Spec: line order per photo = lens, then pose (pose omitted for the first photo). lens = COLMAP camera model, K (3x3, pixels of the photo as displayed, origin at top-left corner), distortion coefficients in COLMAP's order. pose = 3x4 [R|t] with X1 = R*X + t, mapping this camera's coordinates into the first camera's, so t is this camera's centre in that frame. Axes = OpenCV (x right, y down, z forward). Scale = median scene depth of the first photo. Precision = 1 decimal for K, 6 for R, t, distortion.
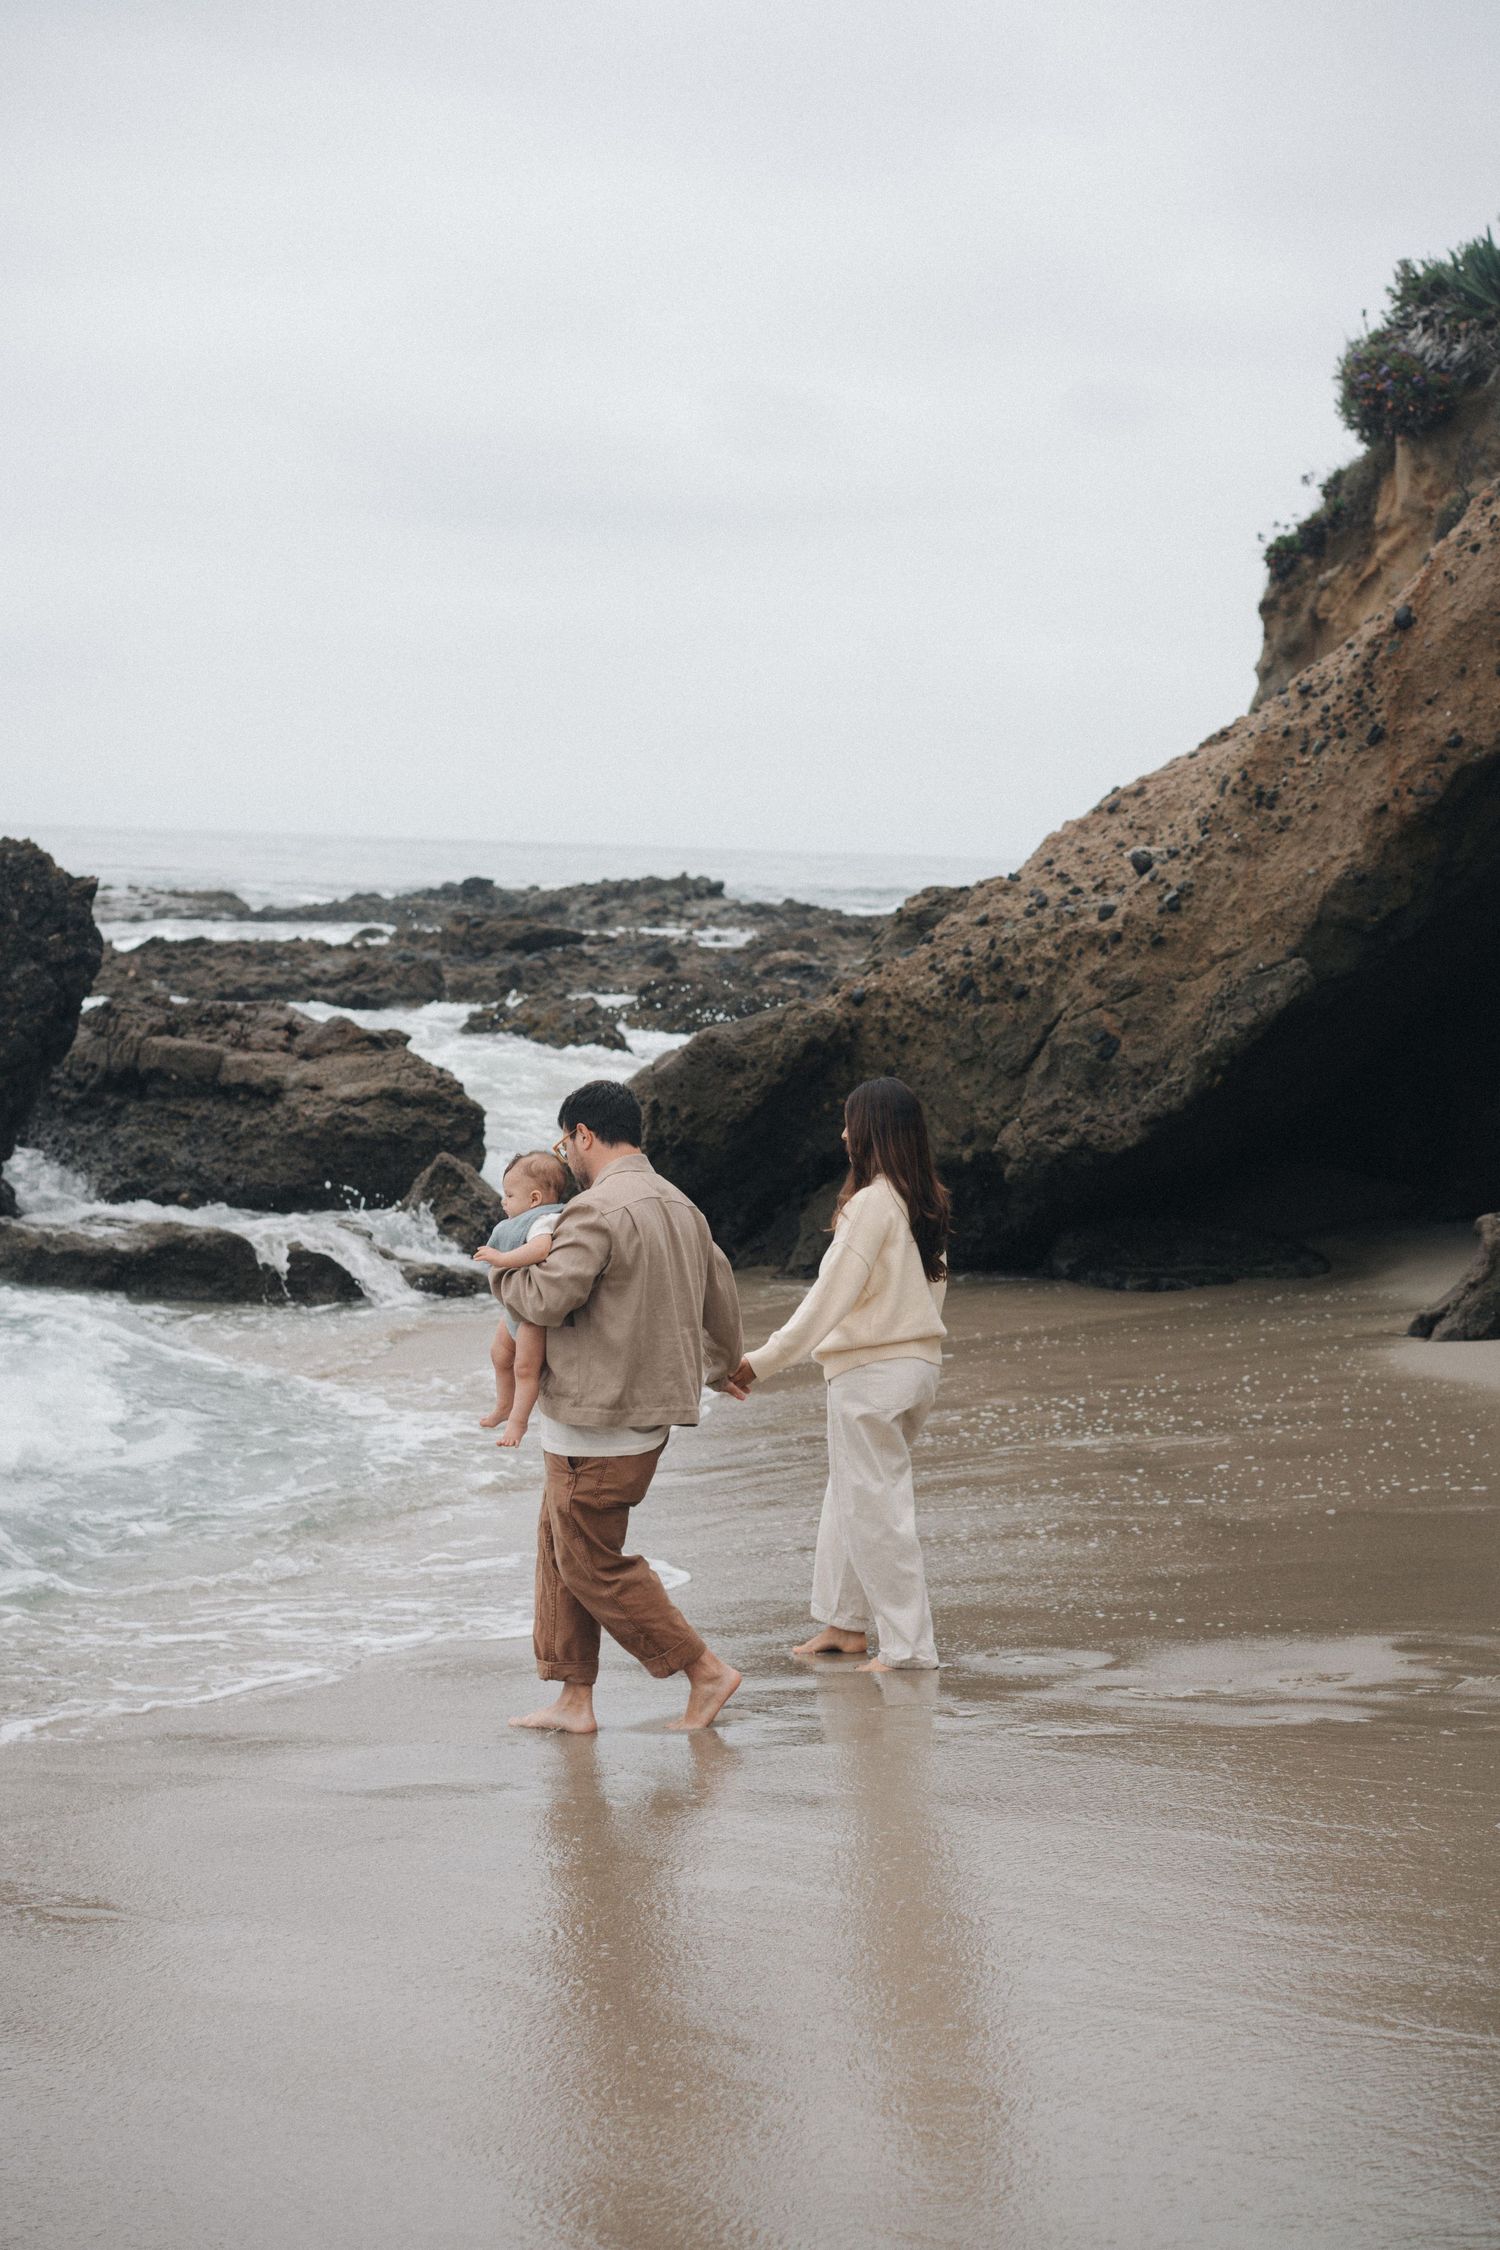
lens RADIAL K [[3392.5, 0, 671.9], [0, 3392.5, 1243.8], [0, 0, 1]] dist [-0.010133, 0.000000]
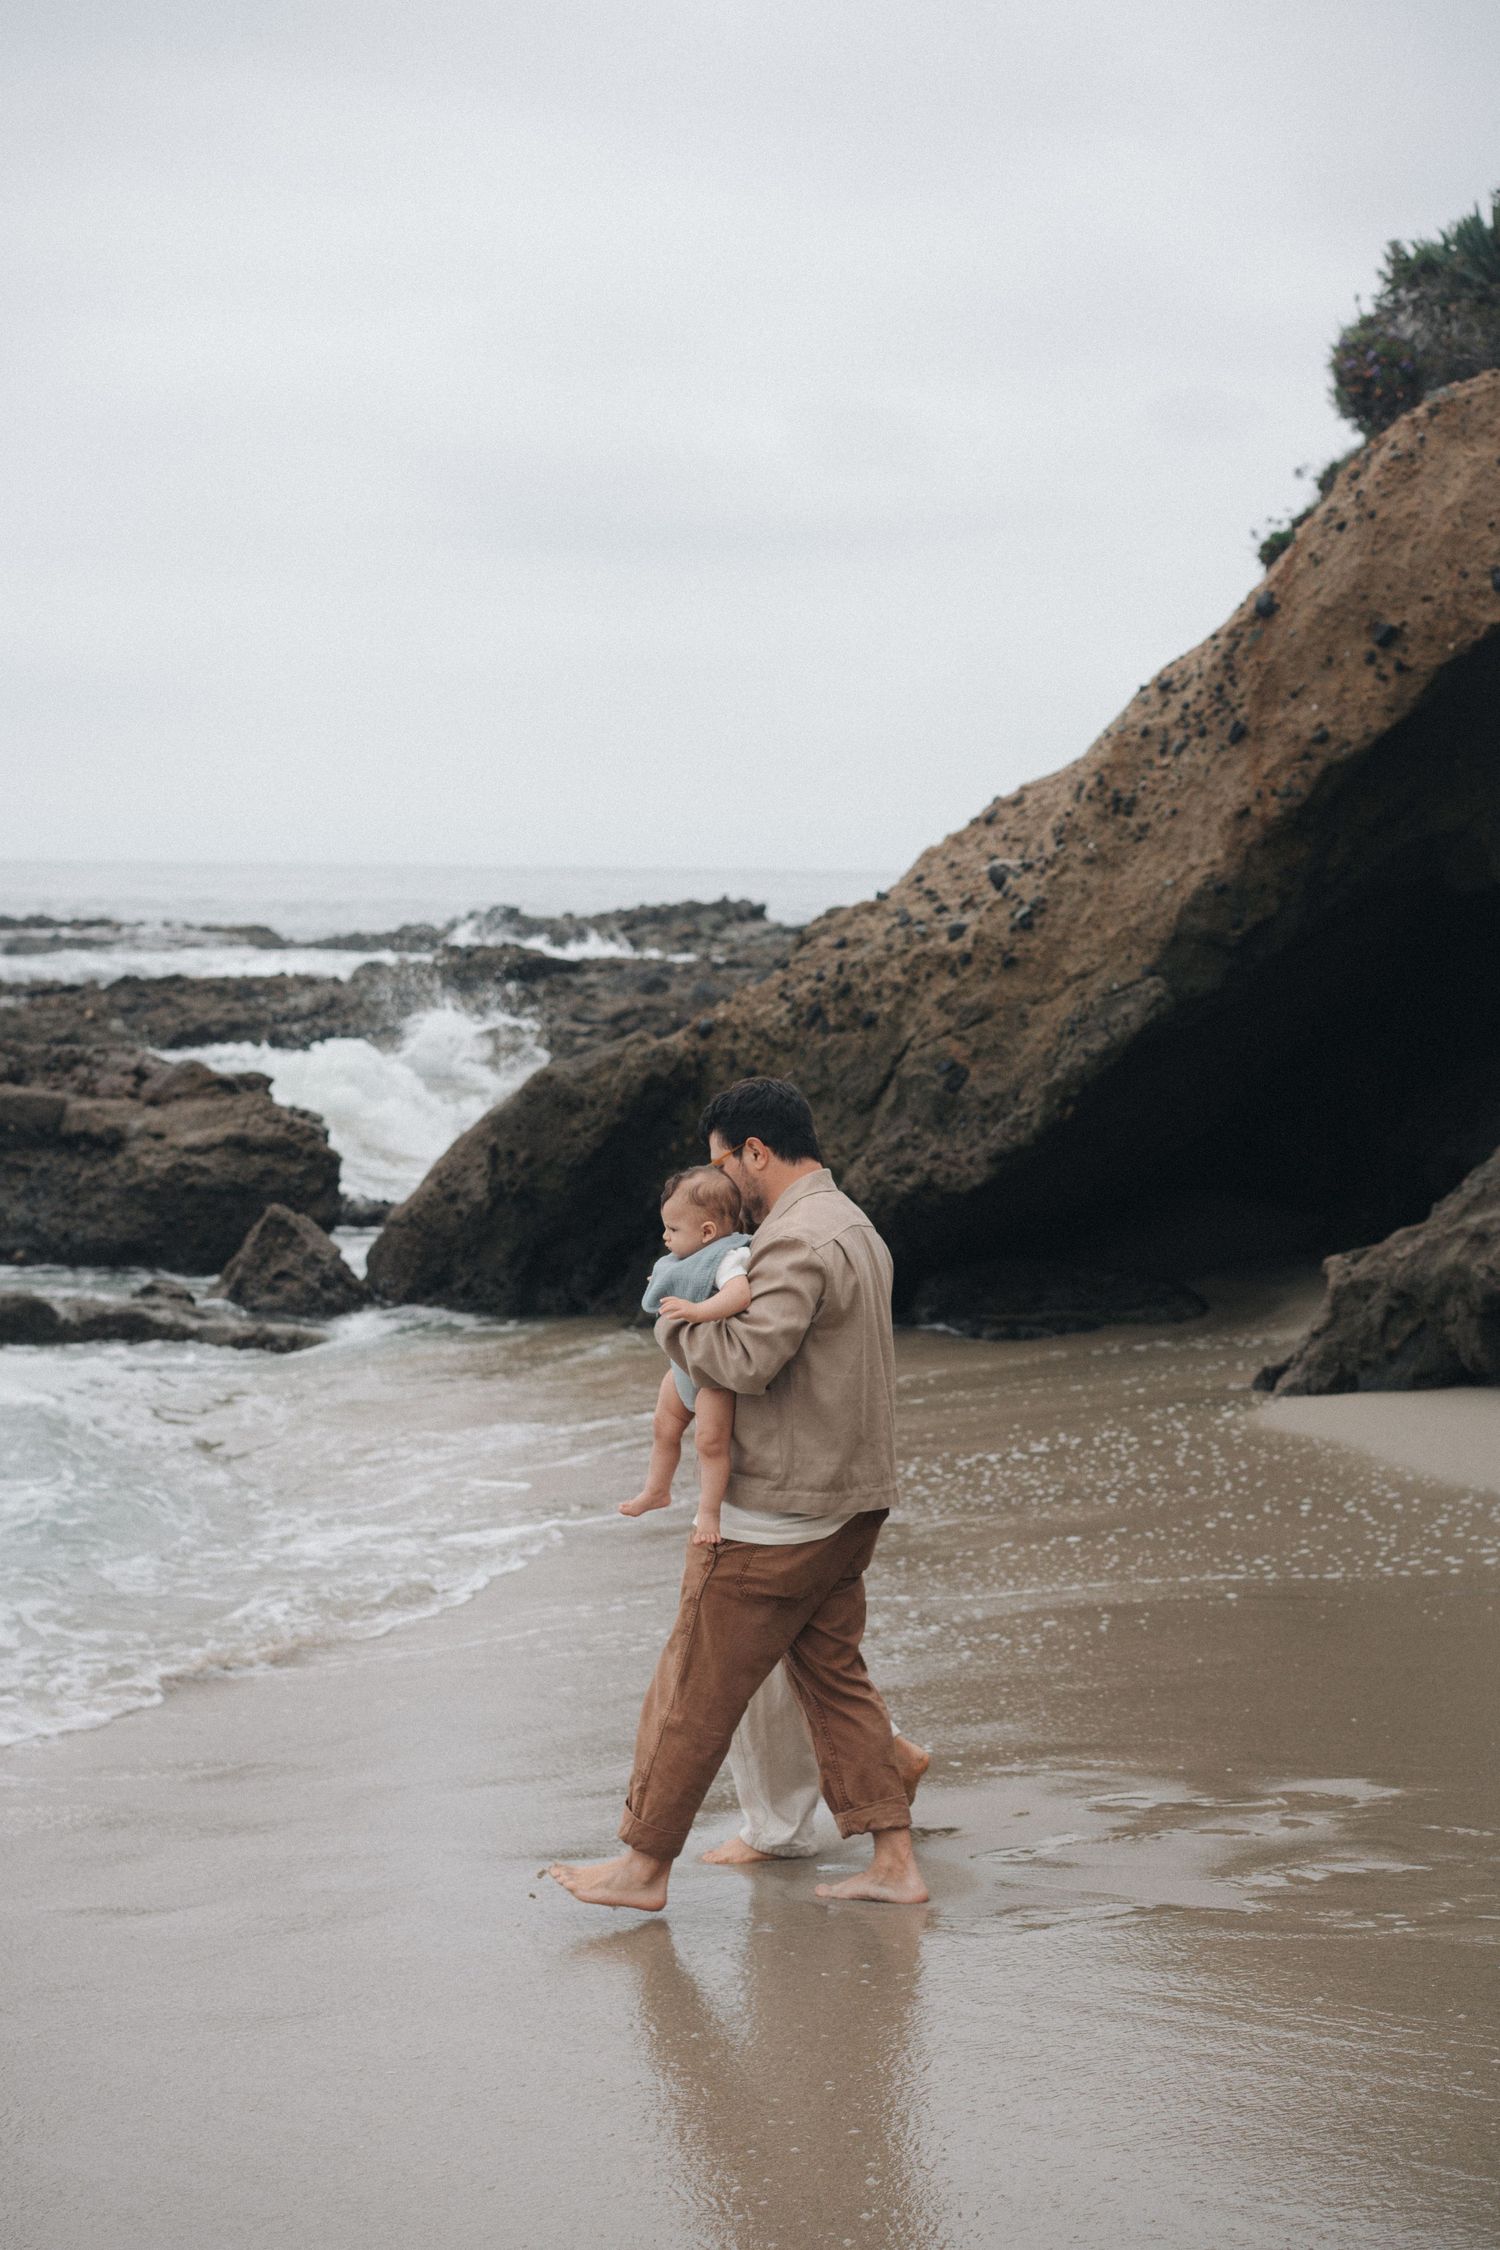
lens RADIAL K [[3392.5, 0, 713.9], [0, 3392.5, 1265.5], [0, 0, 1]] dist [-0.010133, 0.000000]
pose [[0.999528, -0.020677, -0.022709, 0.079355], [0.020672, 0.999786, -0.000485, -0.007456], [0.022714, 0.000015, 0.999742, 0.072130]]
